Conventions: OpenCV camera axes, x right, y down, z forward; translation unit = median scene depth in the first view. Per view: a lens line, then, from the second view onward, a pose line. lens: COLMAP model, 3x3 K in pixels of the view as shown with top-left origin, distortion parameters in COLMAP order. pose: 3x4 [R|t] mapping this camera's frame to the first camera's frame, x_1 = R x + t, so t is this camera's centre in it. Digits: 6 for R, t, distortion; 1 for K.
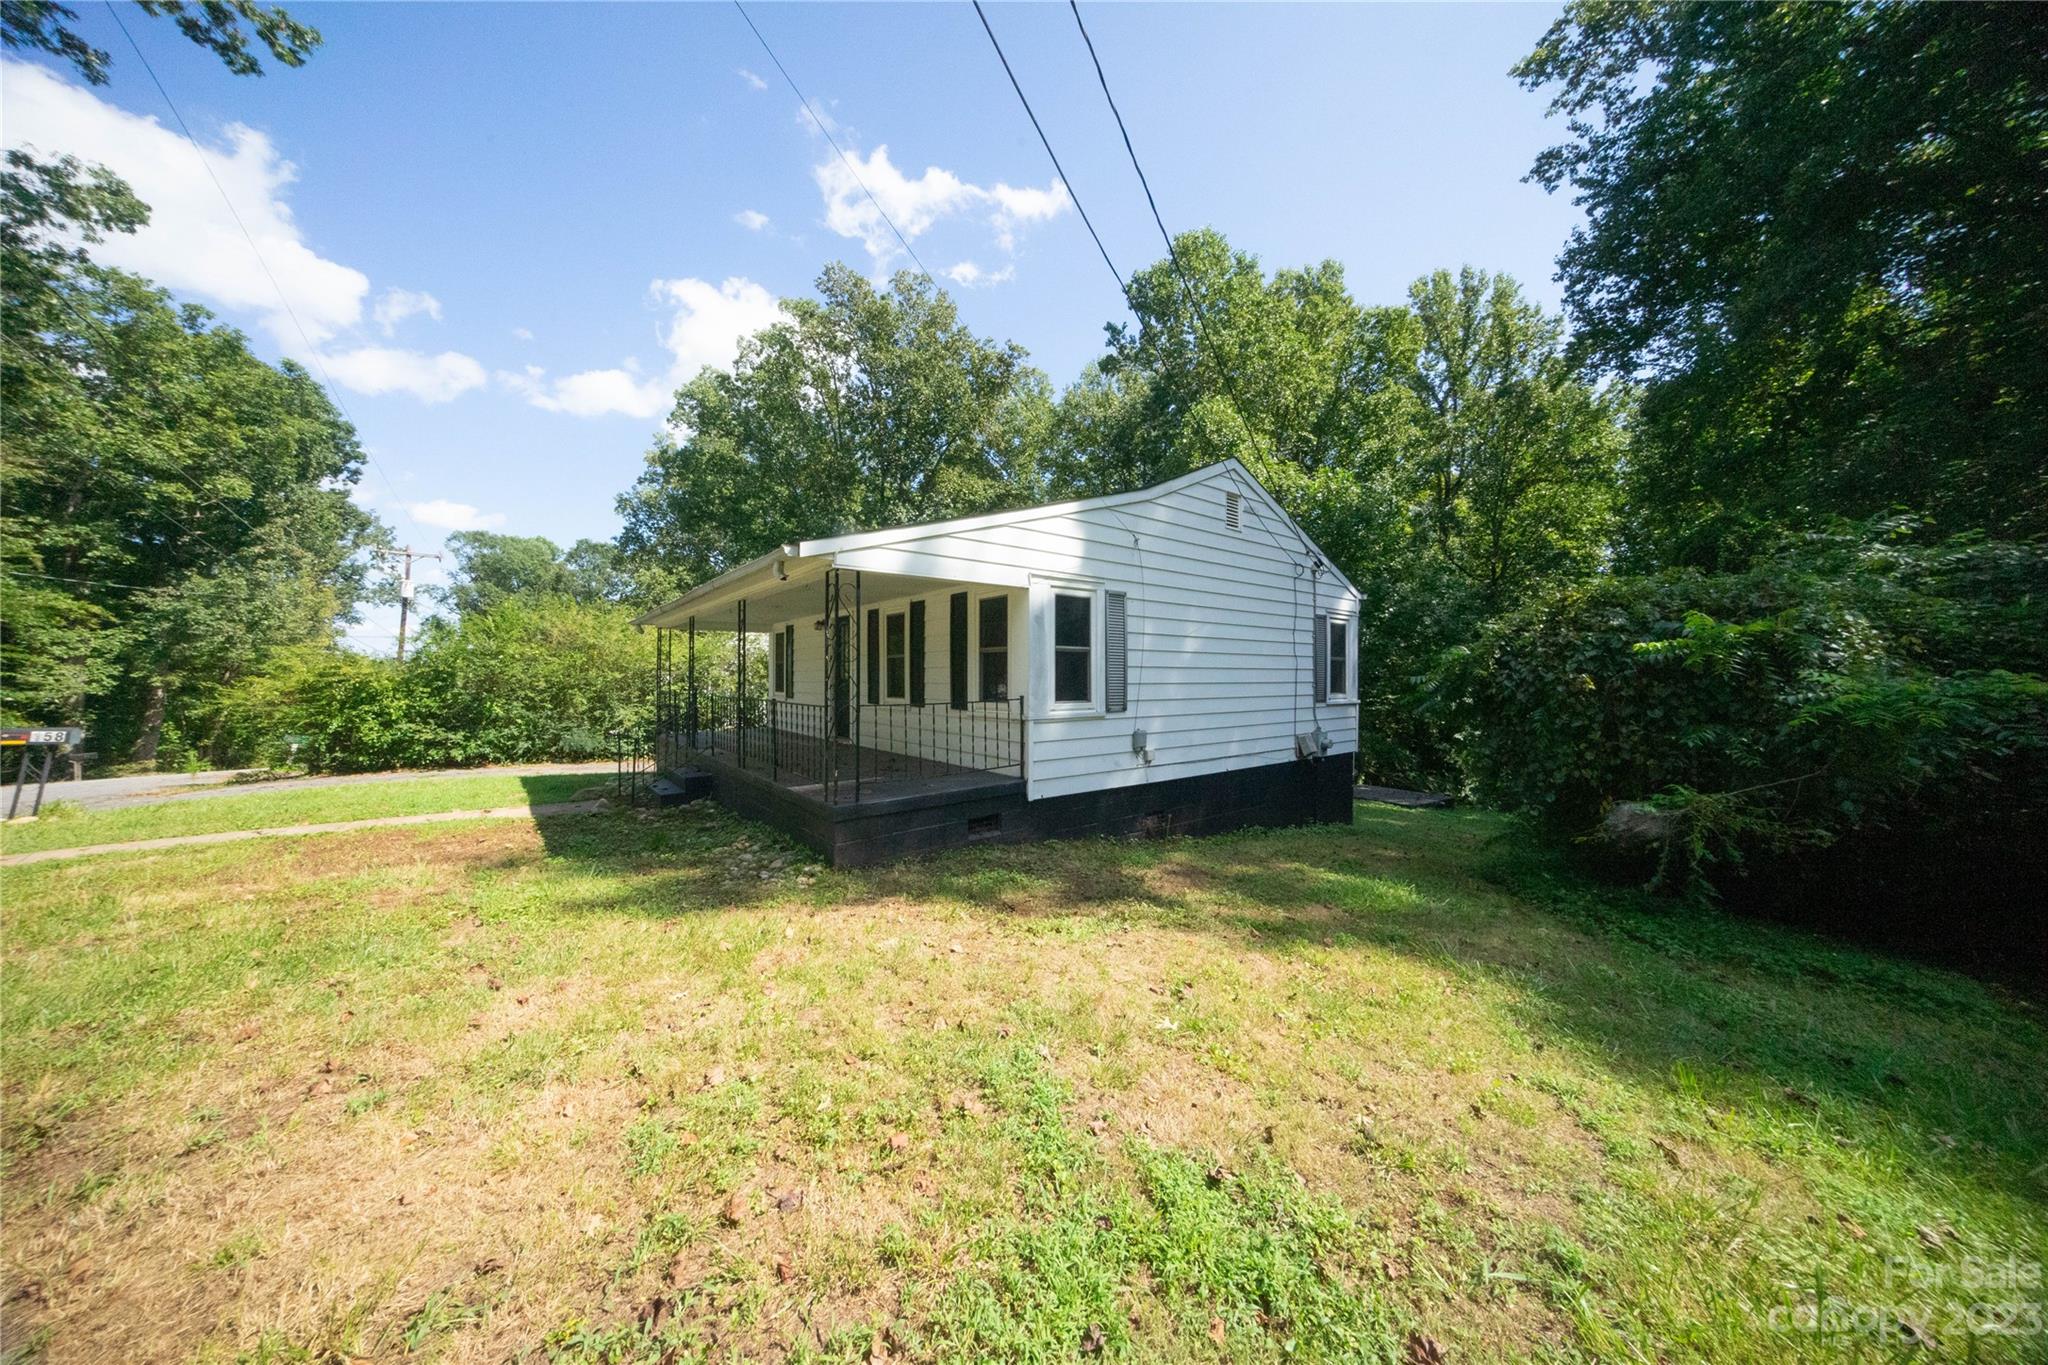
lens RADIAL K [[642.4, 0, 1018.9], [0, 642.4, 676.3], [0, 0, 1]] dist [0.021690, 0.000034]
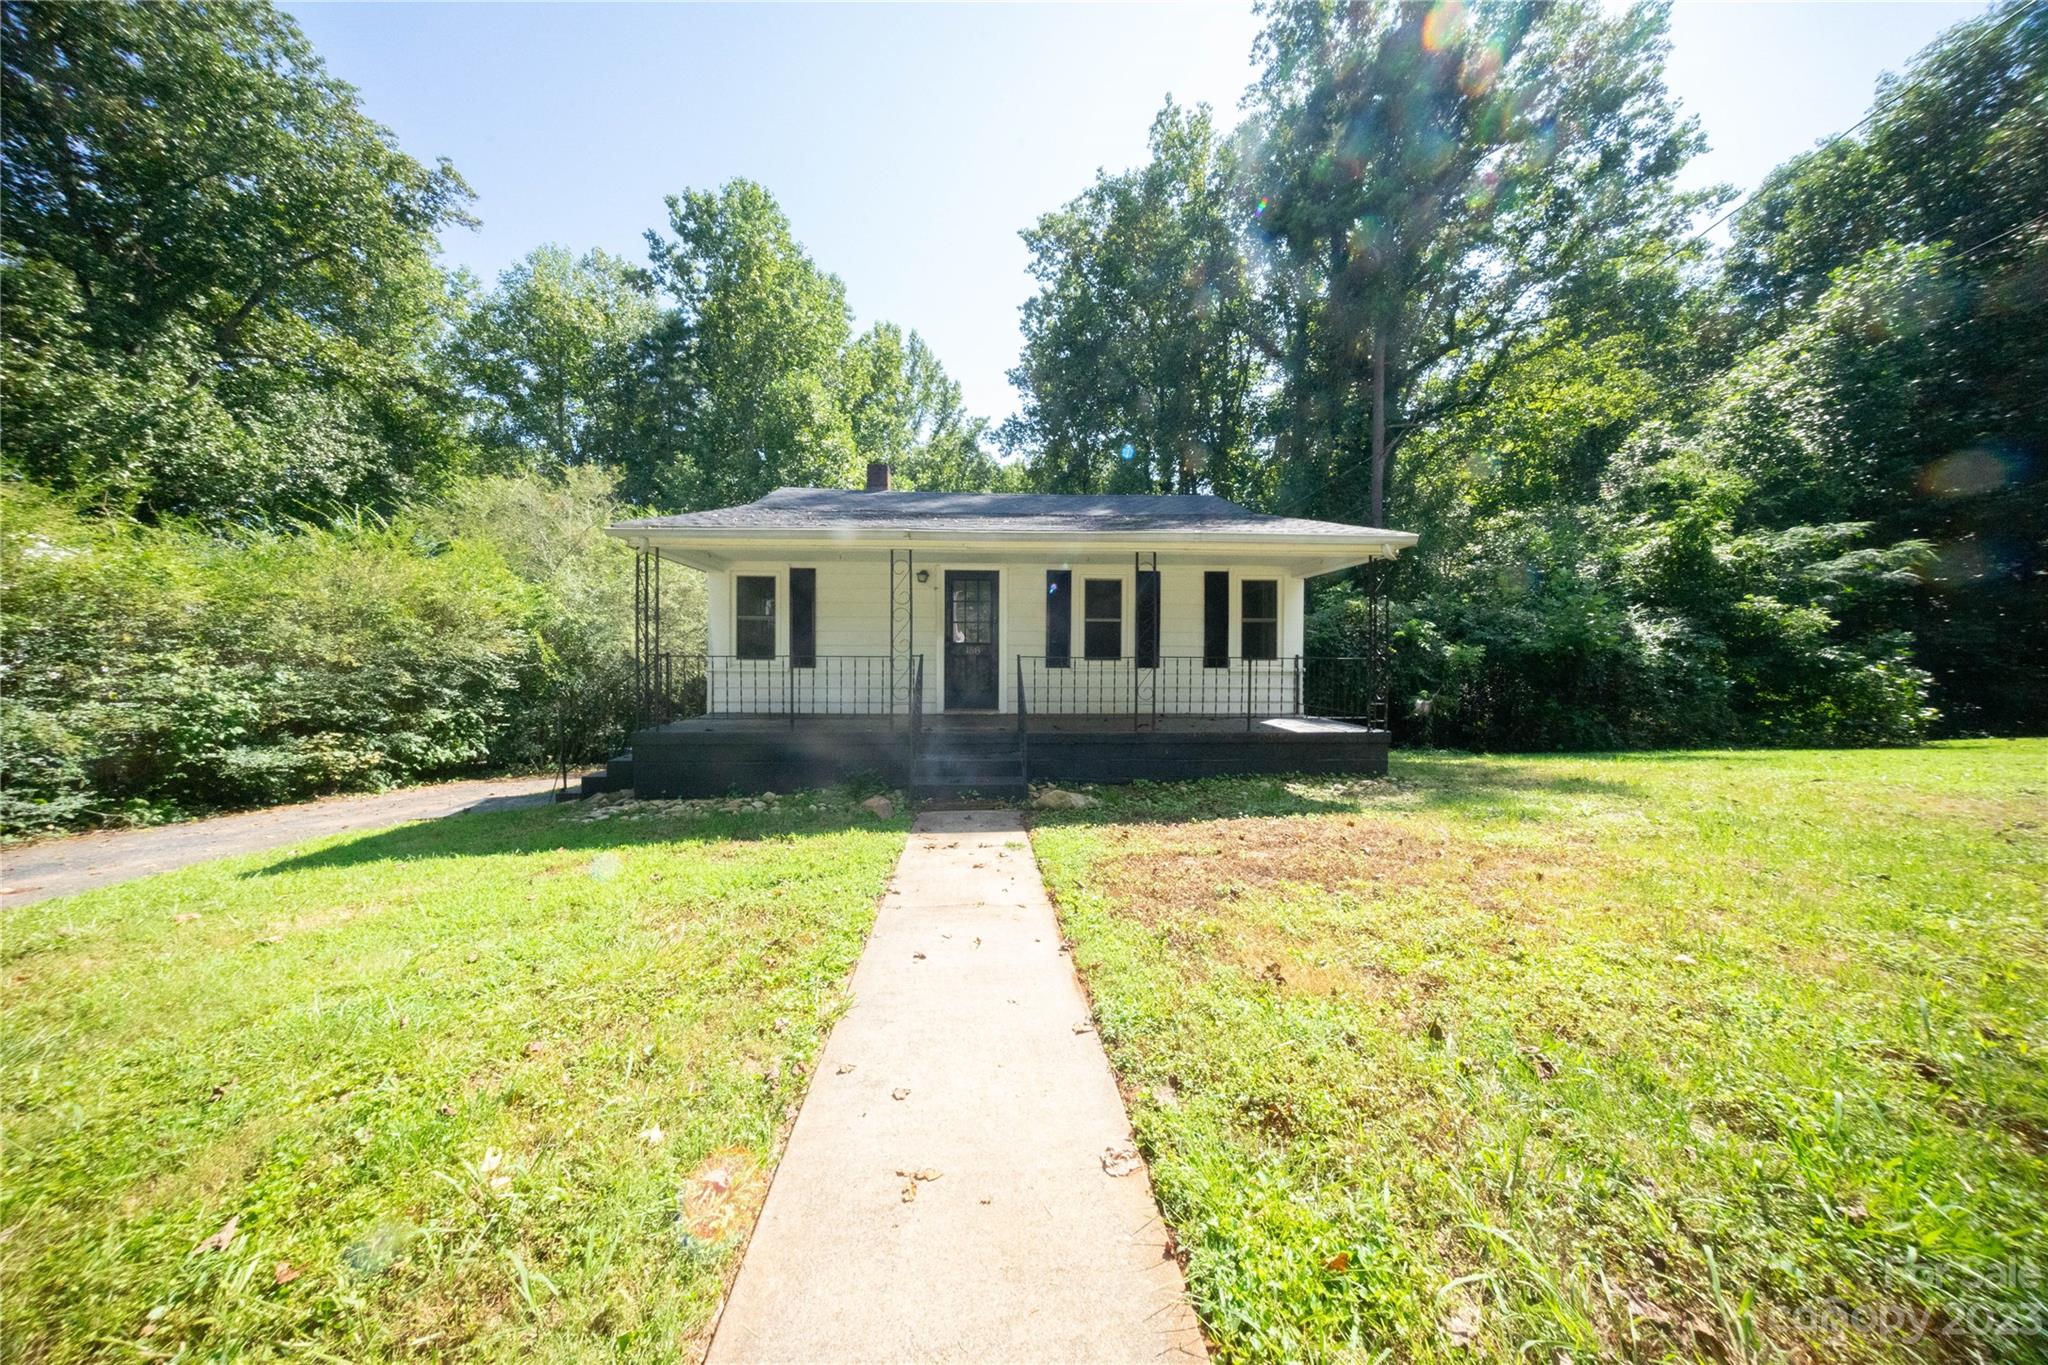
lens RADIAL K [[642.4, 0, 1018.9], [0, 642.4, 676.3], [0, 0, 1]] dist [0.021690, 0.000034]
pose [[0.587357, -0.019432, 0.809095, -0.403472], [0.004319, 0.999773, 0.020876, 0.014177], [-0.809317, -0.008768, 0.587307, 0.178046]]
